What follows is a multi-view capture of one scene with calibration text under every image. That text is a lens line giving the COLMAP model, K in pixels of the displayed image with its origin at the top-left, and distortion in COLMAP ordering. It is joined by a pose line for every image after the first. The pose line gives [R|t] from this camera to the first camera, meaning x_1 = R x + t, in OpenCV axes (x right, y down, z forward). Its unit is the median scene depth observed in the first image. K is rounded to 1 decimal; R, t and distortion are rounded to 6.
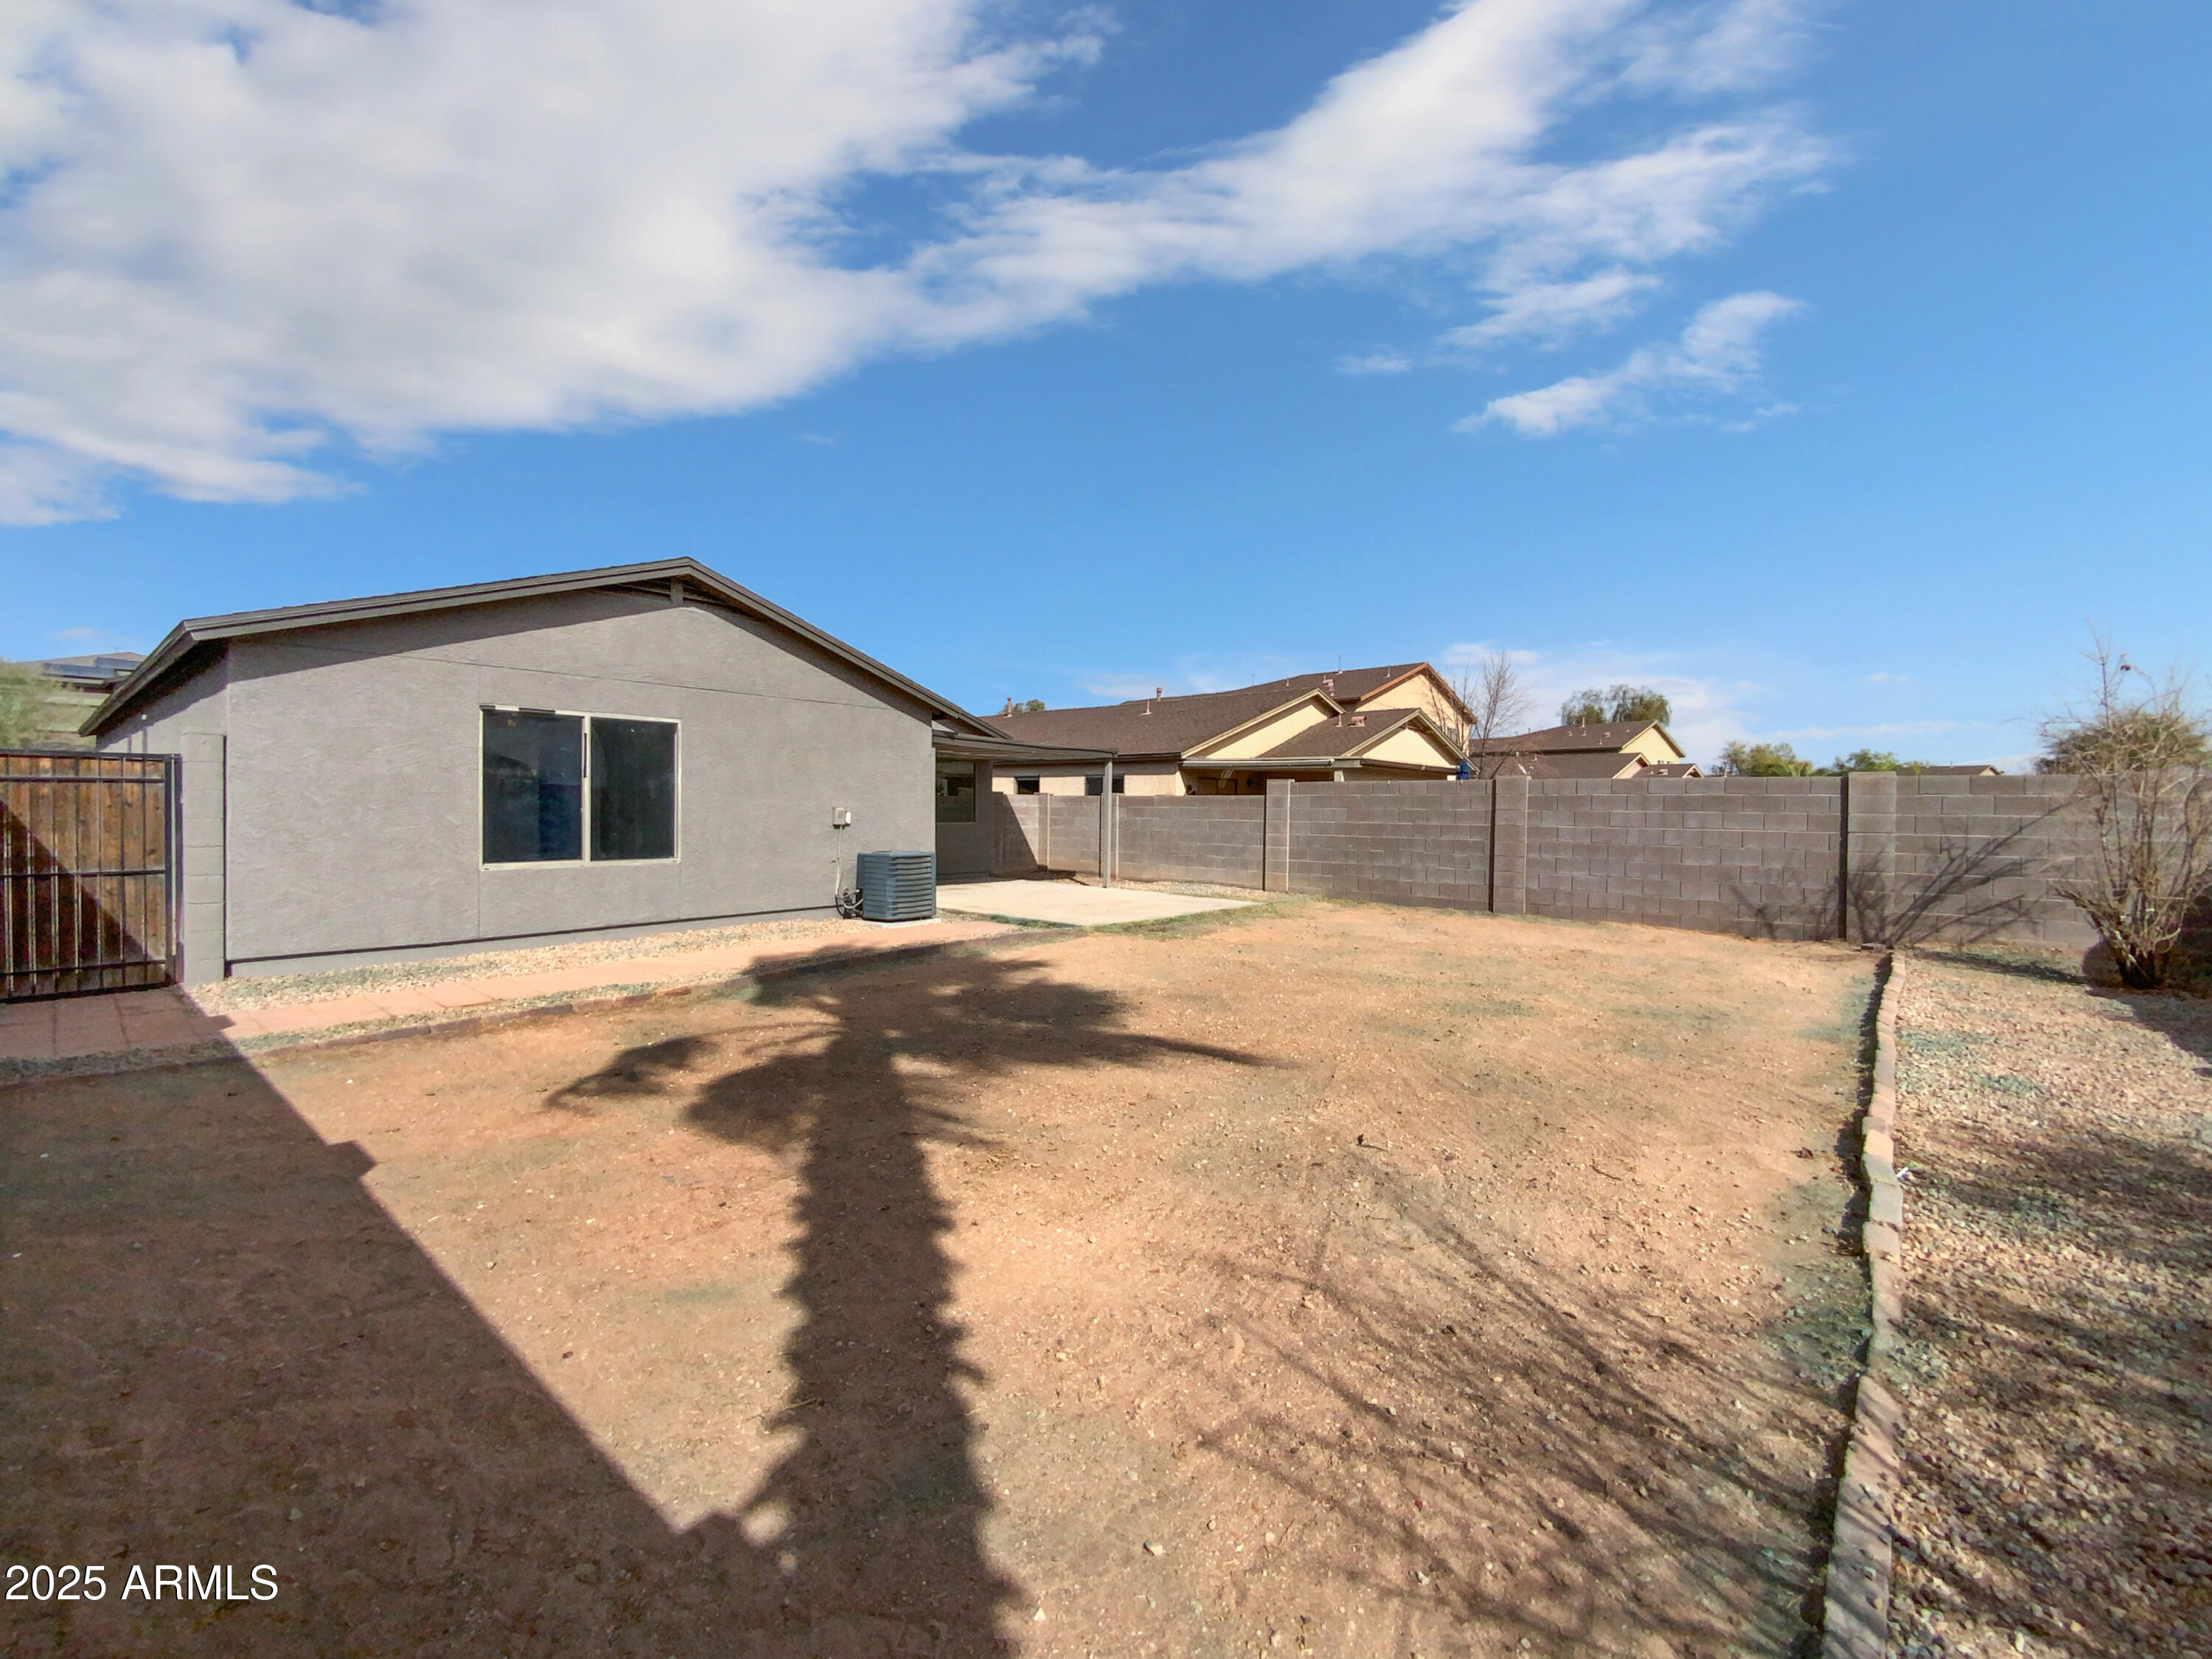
lens RADIAL K [[997.6, 0, 1096.8], [0, 997.6, 825.2], [0, 0, 1]] dist [0.003686, -0.000346]
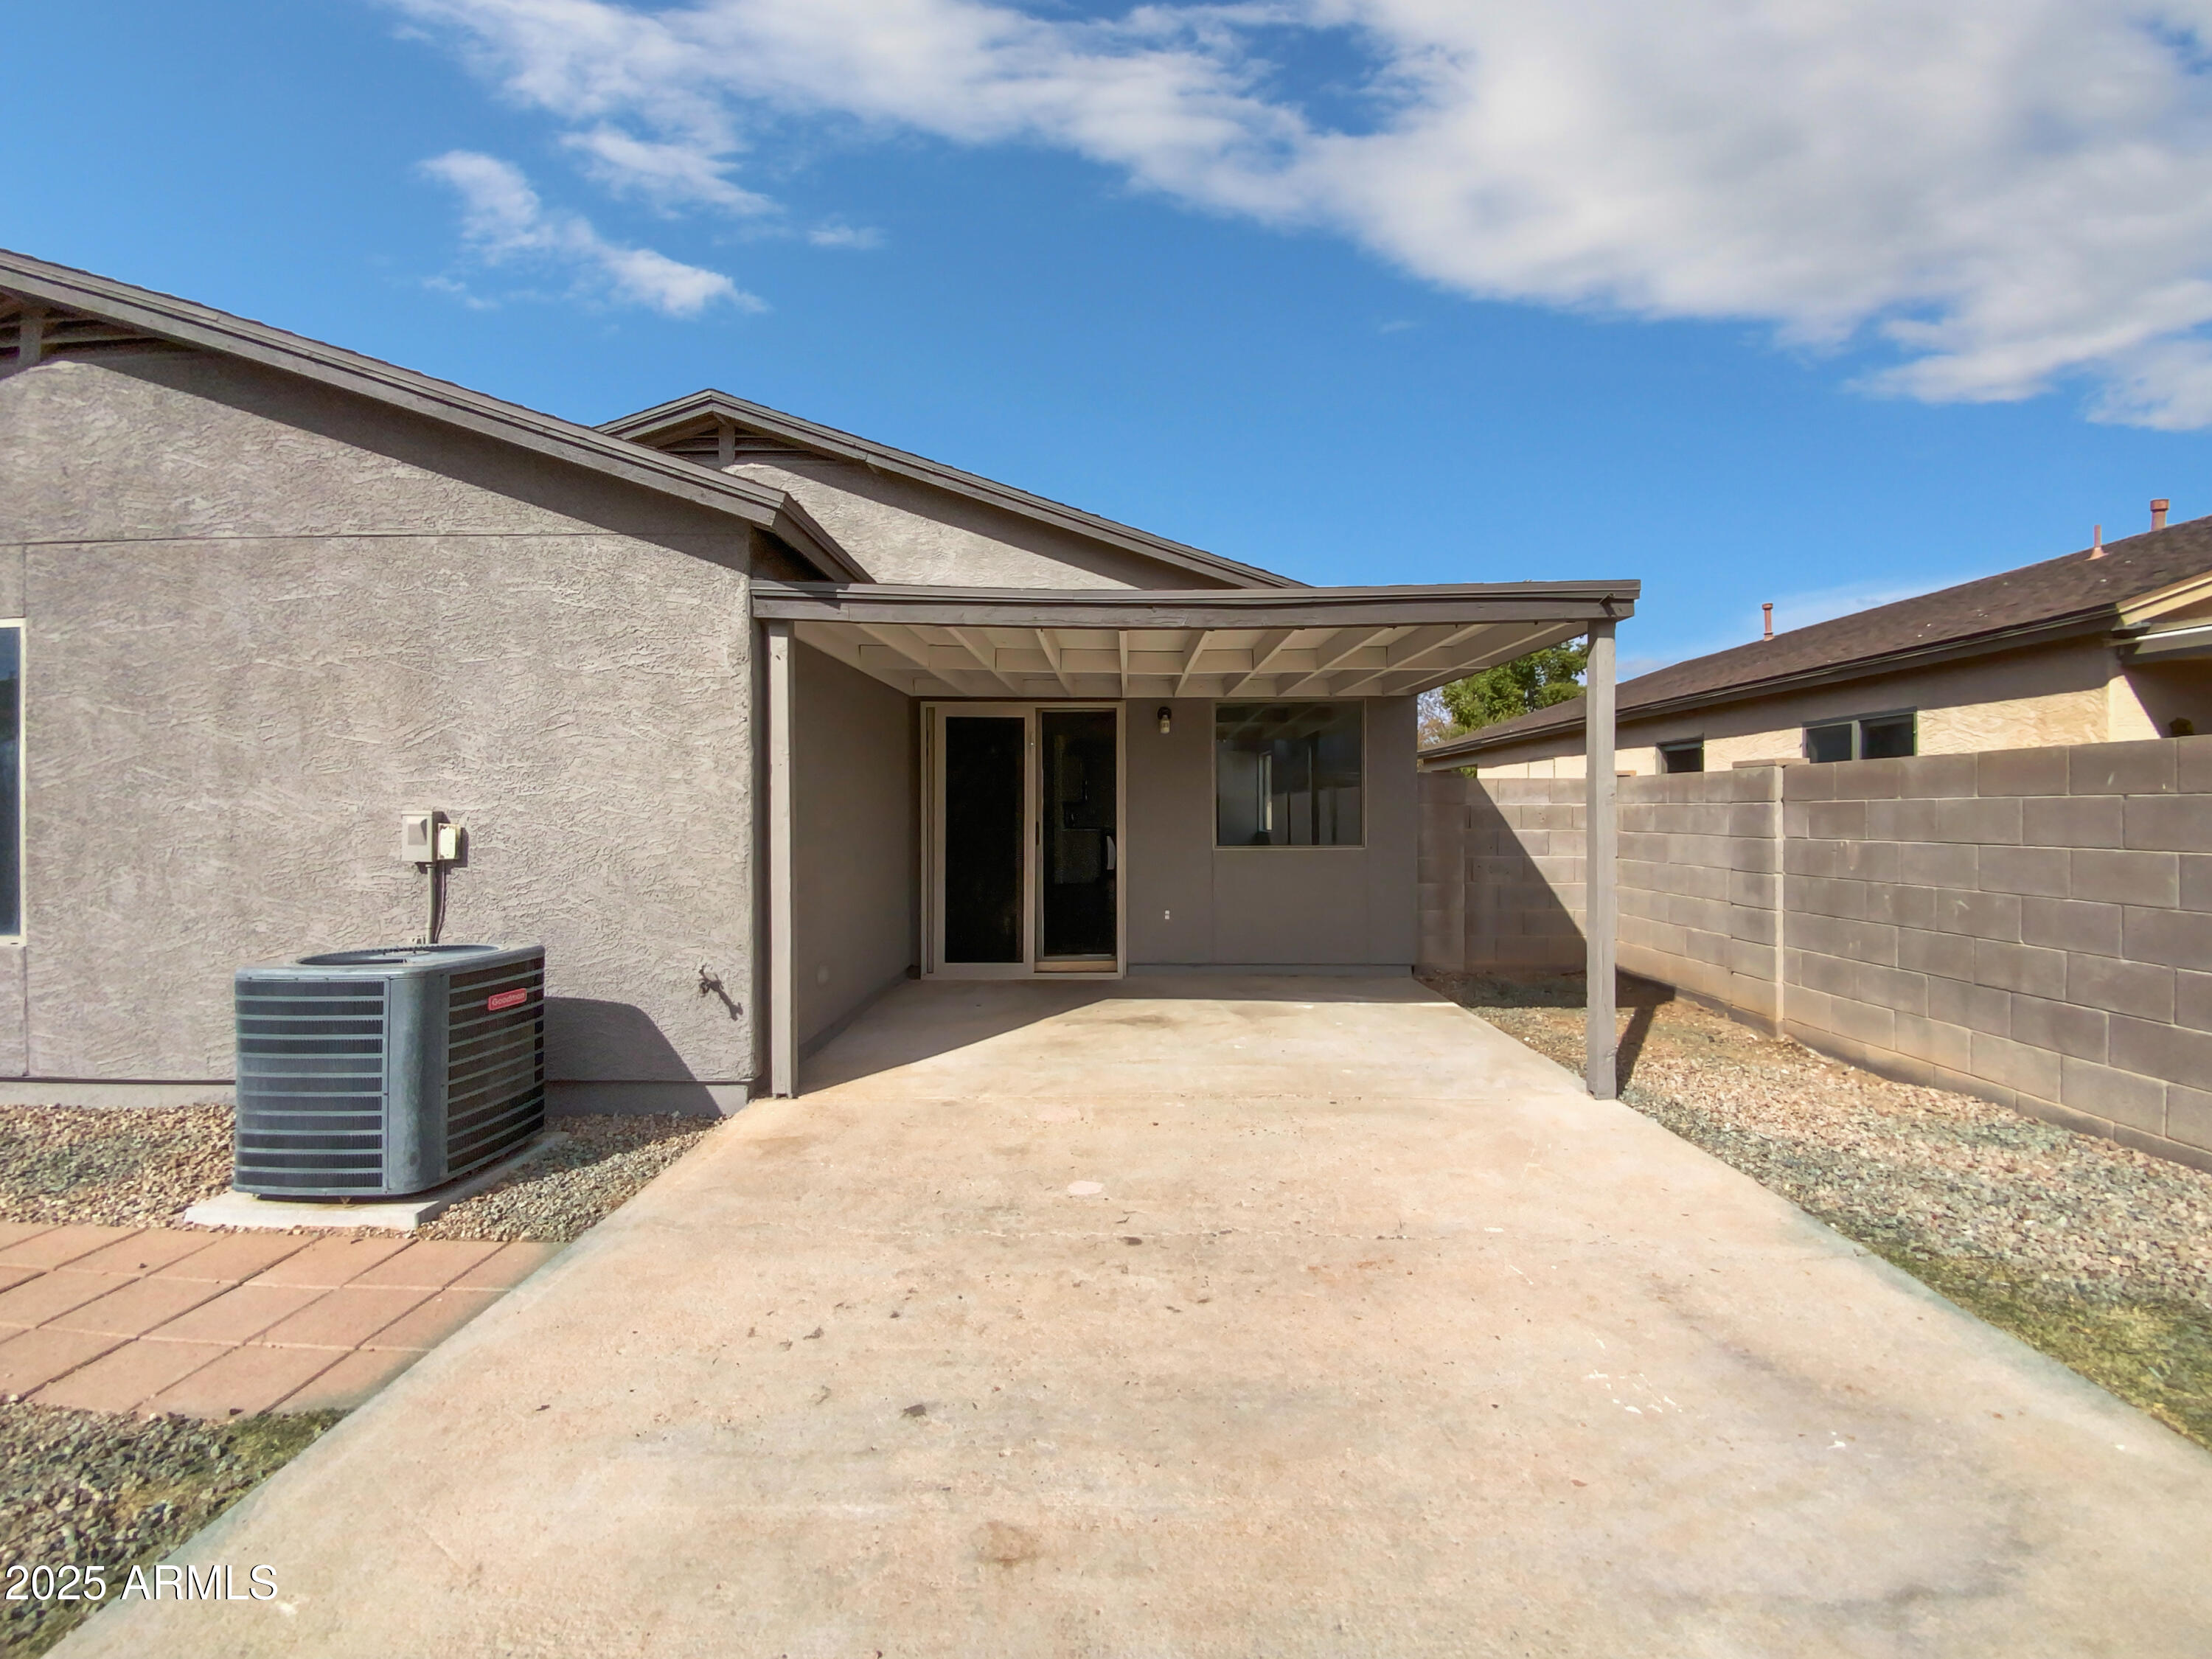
lens RADIAL K [[997.6, 0, 1096.8], [0, 997.6, 825.2], [0, 0, 1]] dist [0.003686, -0.000346]
pose [[0.620801, 0.005454, -0.783949, 0.127087], [-0.005264, 0.999982, 0.002789, -0.011578], [0.783951, 0.002395, 0.620819, 0.621230]]
